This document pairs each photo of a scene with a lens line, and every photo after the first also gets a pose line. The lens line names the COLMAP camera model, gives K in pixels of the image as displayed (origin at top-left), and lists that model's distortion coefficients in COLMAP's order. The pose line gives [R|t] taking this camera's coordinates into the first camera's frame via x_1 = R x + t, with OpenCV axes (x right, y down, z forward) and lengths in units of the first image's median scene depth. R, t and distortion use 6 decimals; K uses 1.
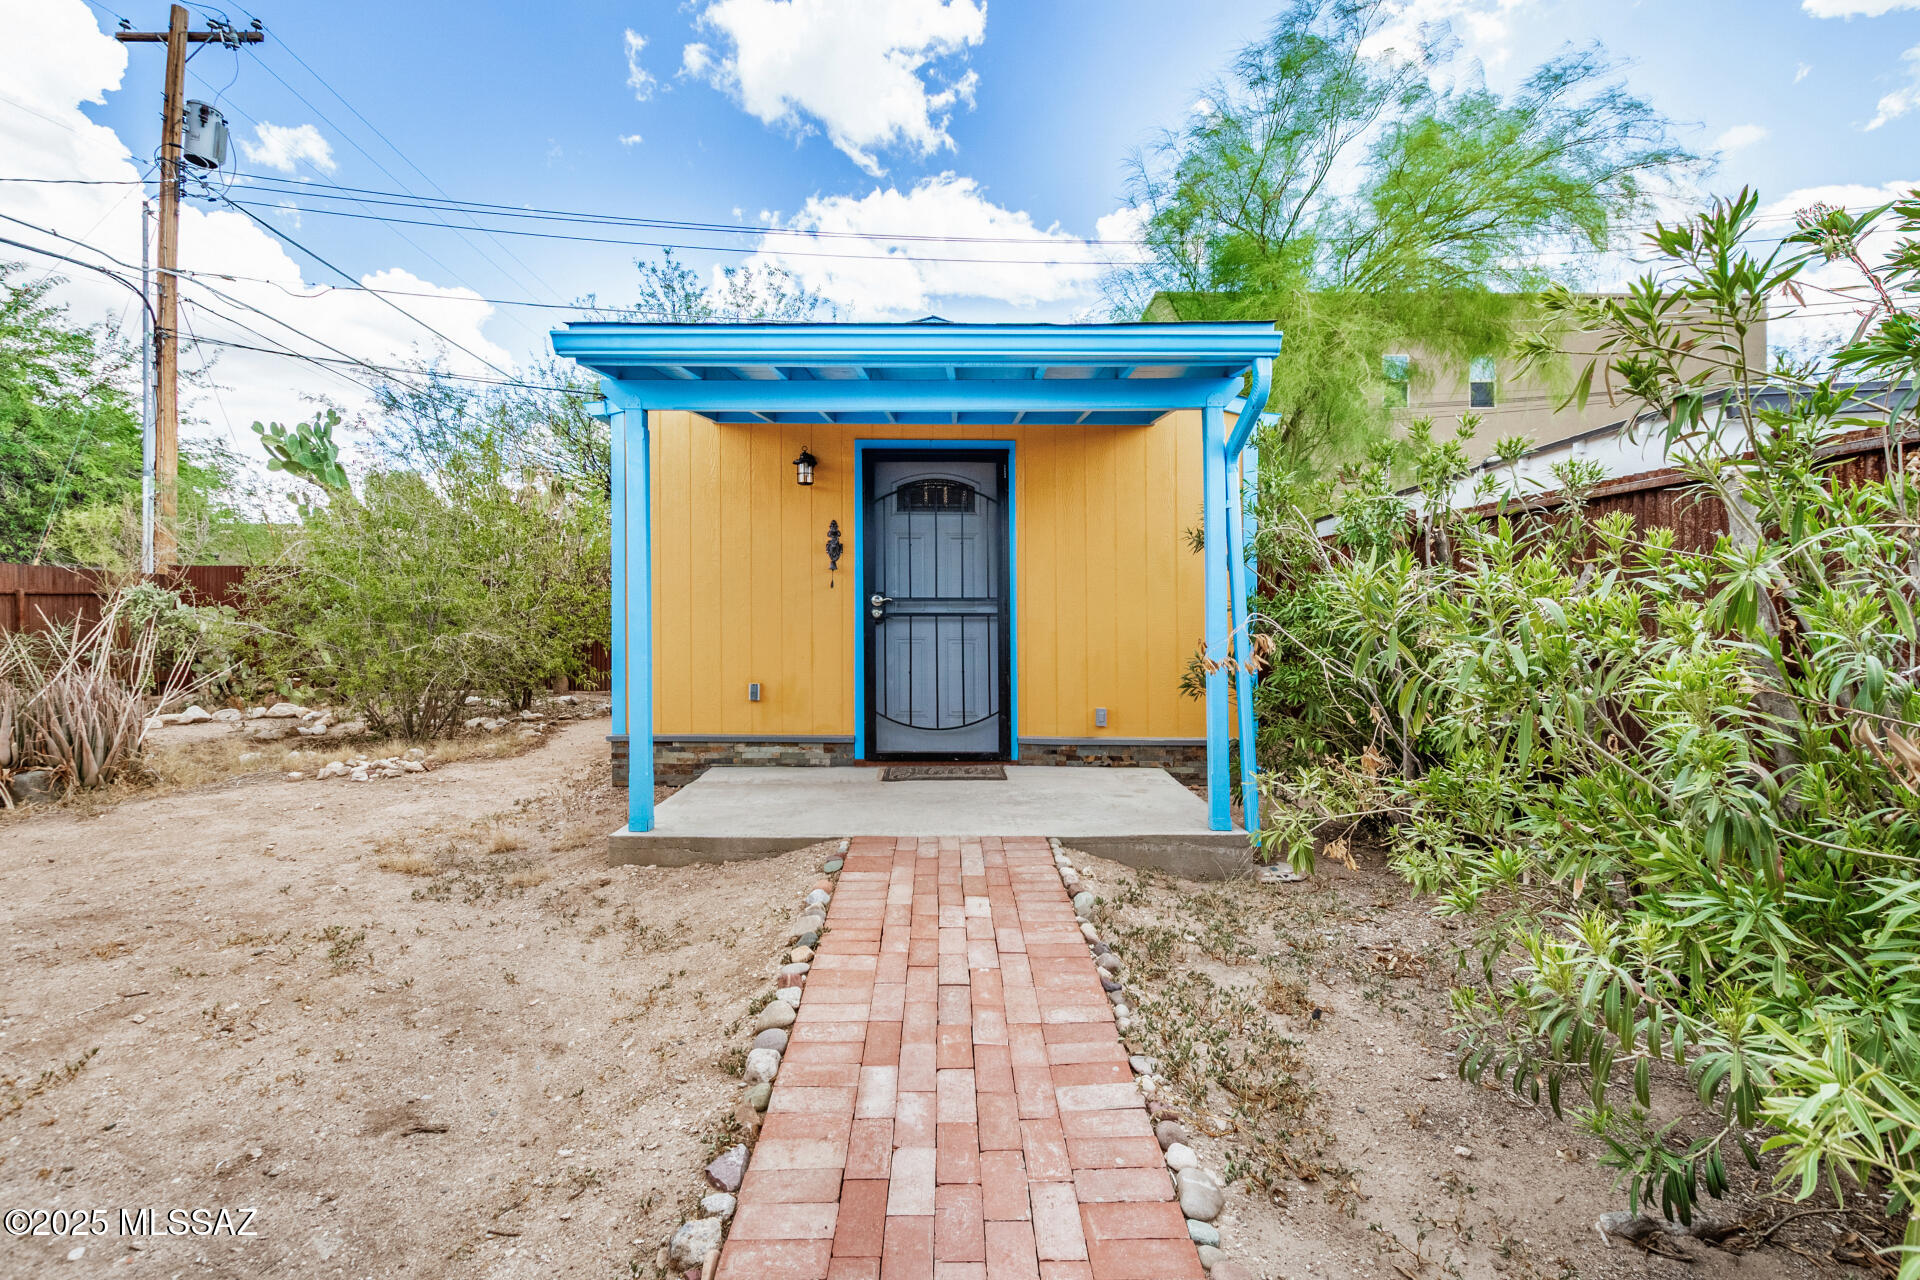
lens RADIAL K [[884.4, 0, 972.7], [0, 884.4, 634.9], [0, 0, 1]] dist [0.003023, -0.003391]
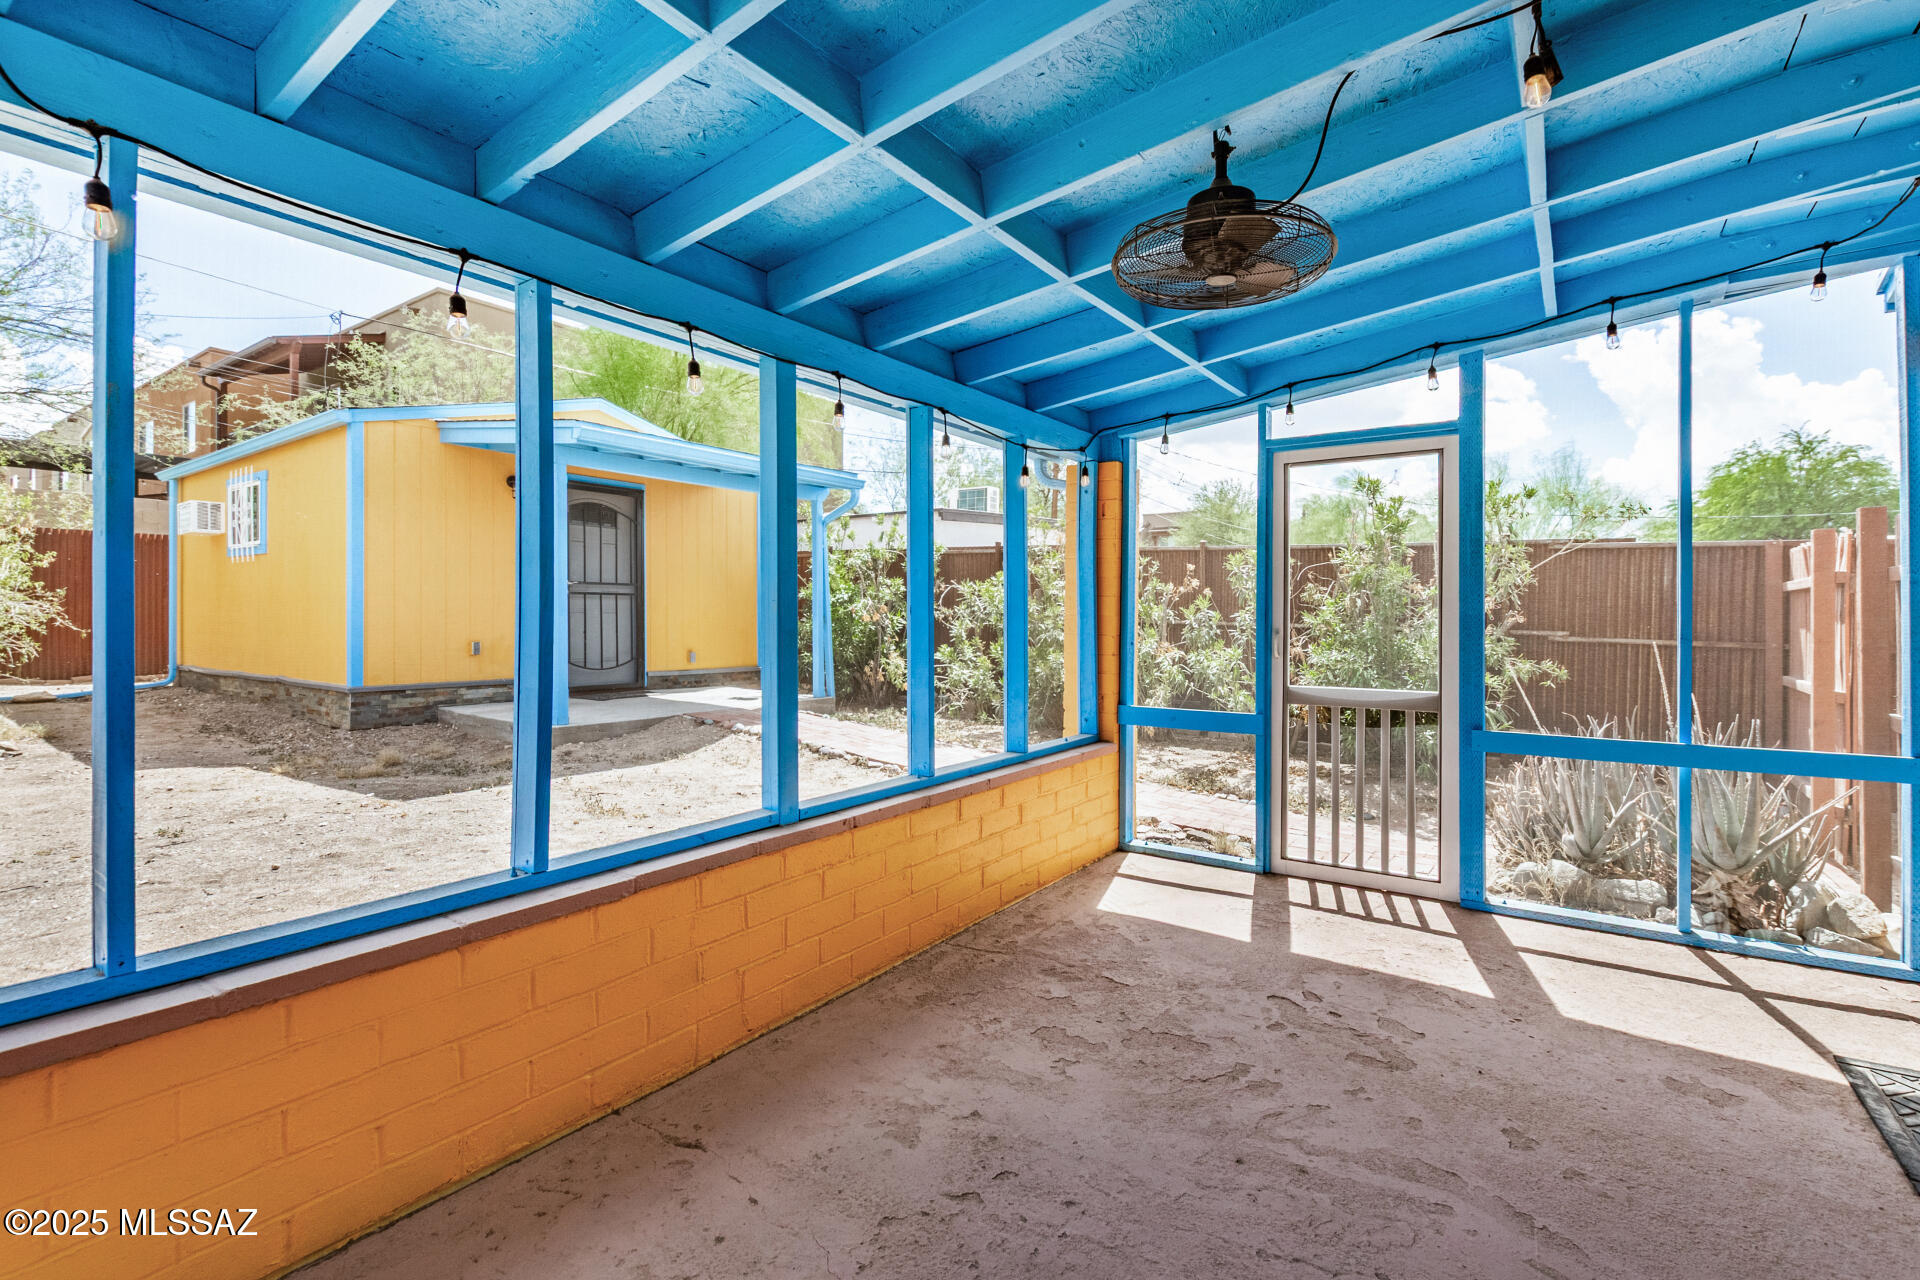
lens RADIAL K [[884.4, 0, 962.3], [0, 884.4, 628.0], [0, 0, 1]] dist [0.003023, -0.003391]
pose [[0.582916, -0.017541, 0.812343, -0.916825], [0.007600, 0.999841, 0.016135, 0.017329], [-0.812497, -0.003231, 0.582956, -0.395992]]
